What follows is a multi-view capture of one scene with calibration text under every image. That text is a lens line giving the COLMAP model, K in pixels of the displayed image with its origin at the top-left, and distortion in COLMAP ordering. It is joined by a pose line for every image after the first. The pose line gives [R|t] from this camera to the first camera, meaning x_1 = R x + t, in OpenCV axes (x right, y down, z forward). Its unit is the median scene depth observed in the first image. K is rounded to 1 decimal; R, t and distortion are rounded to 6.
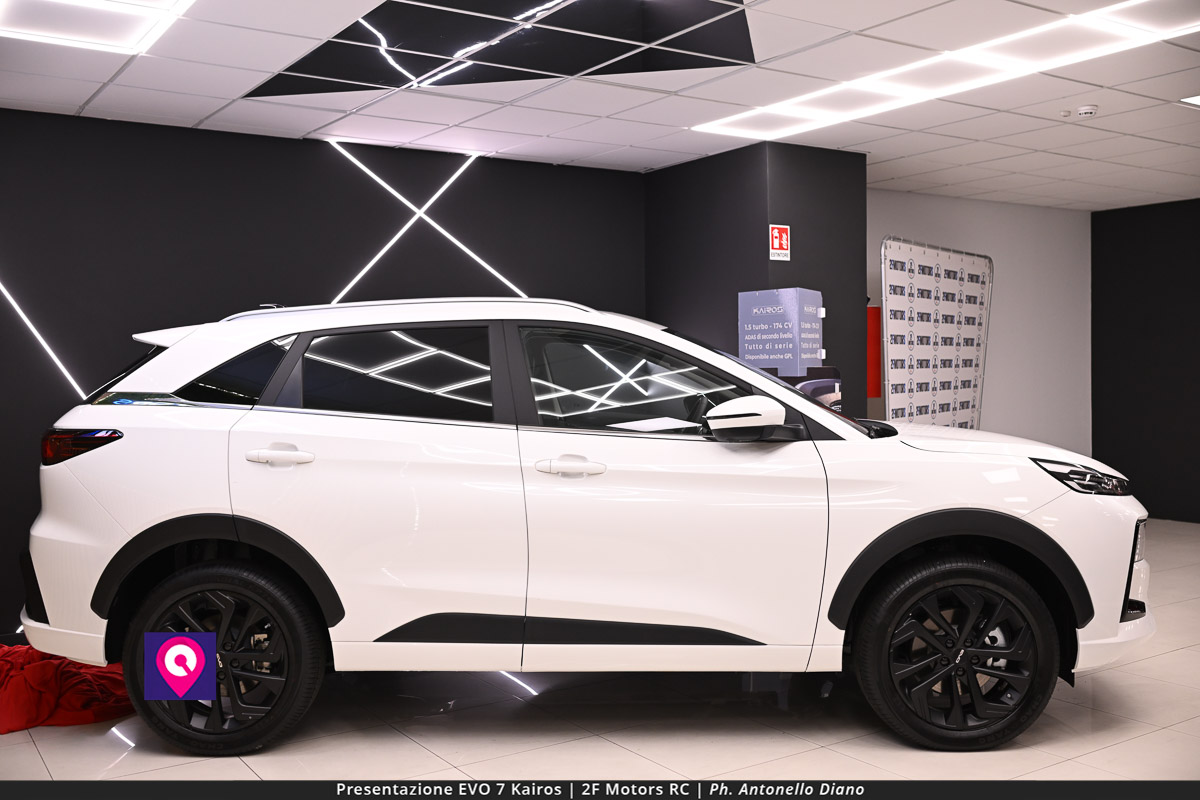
lens RADIAL K [[1135.8, 0, 595.8], [0, 1135.8, 400.4], [0, 0, 1]] dist [-0.002921, 0.012136]
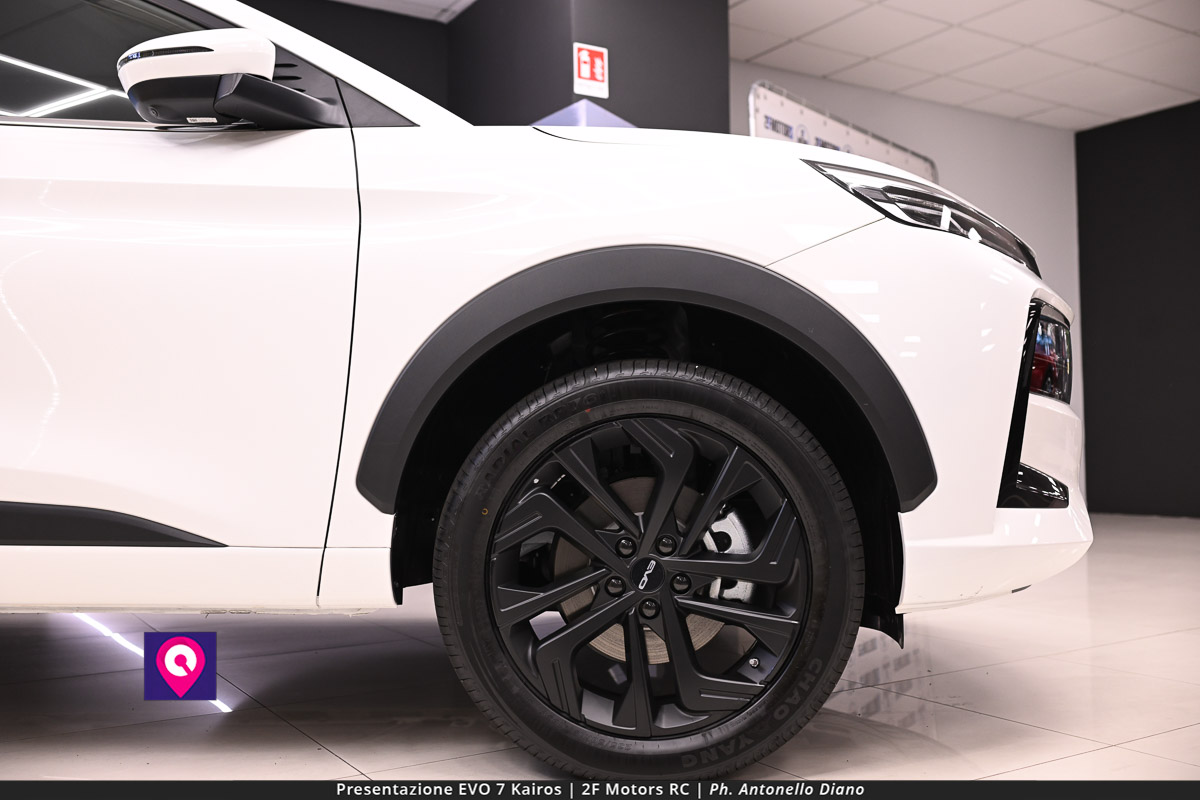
lens RADIAL K [[1135.8, 0, 595.8], [0, 1135.8, 400.4], [0, 0, 1]] dist [-0.002921, 0.012136]
pose [[0.999642, 0.000291, -0.026765, 0.310925], [-0.002008, 0.997938, -0.064153, 0.183700], [0.026691, 0.064184, 0.997581, 0.534342]]
